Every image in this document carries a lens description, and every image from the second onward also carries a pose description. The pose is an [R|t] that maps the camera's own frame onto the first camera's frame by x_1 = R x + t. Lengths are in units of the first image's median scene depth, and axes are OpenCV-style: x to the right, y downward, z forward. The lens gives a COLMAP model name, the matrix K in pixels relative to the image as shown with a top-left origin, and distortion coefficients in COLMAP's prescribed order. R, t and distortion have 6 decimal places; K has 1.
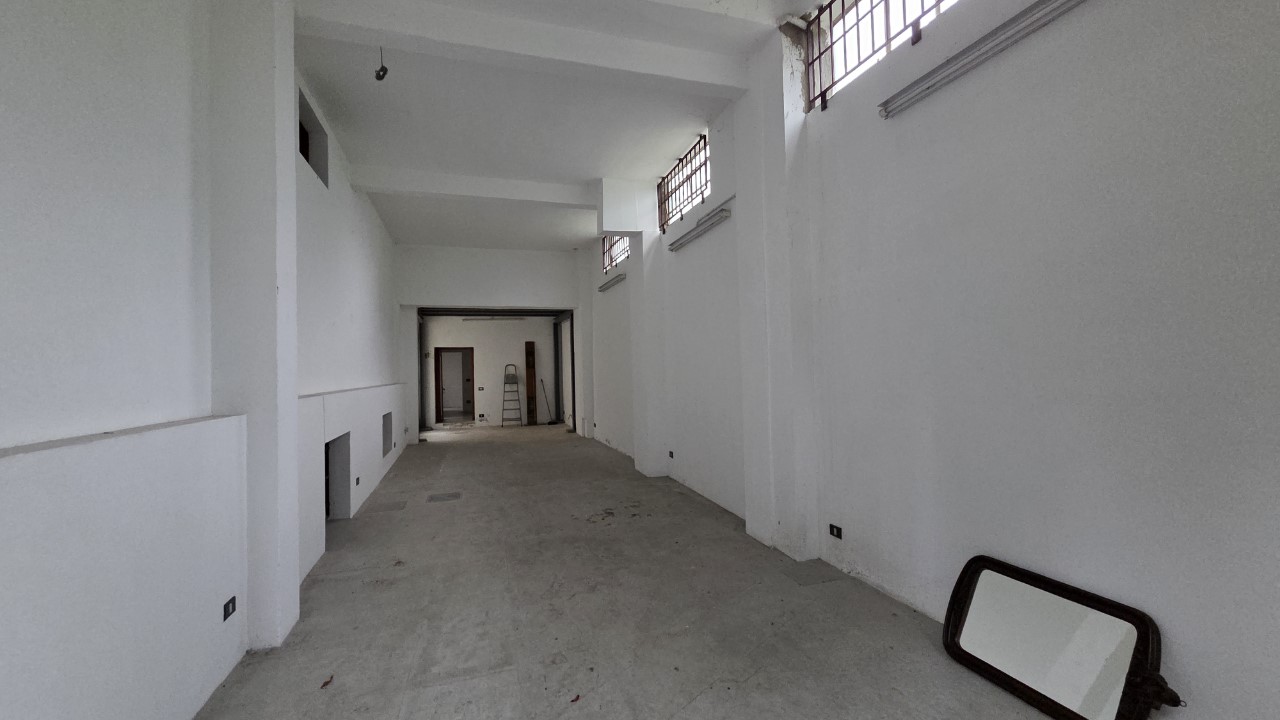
lens RADIAL K [[522.5, 0, 640.0], [0, 522.5, 360.0], [0, 0, 1]] dist [0.001279, 0.000372]
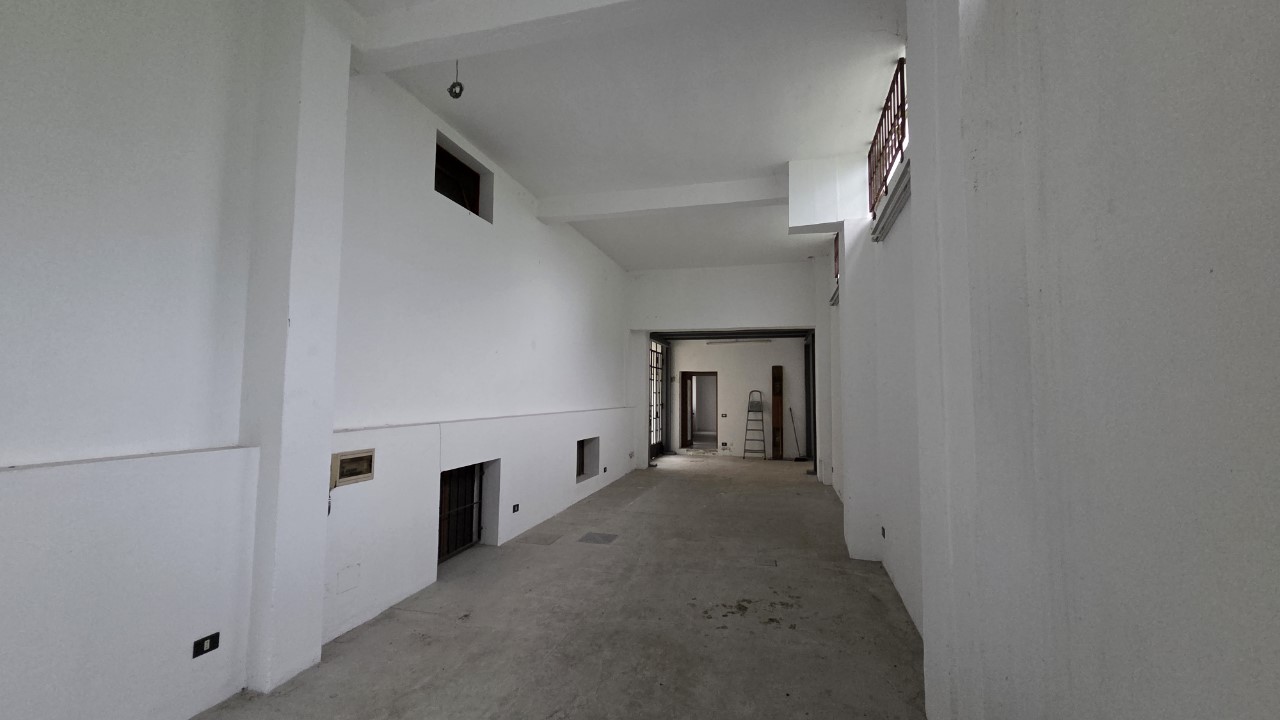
lens RADIAL K [[522.5, 0, 640.0], [0, 522.5, 360.0], [0, 0, 1]] dist [0.001279, 0.000372]
pose [[0.834031, -0.003792, -0.551705, 0.104039], [-0.018845, 0.999197, -0.035357, -0.010376], [0.551396, 0.039885, 0.833290, 0.140120]]
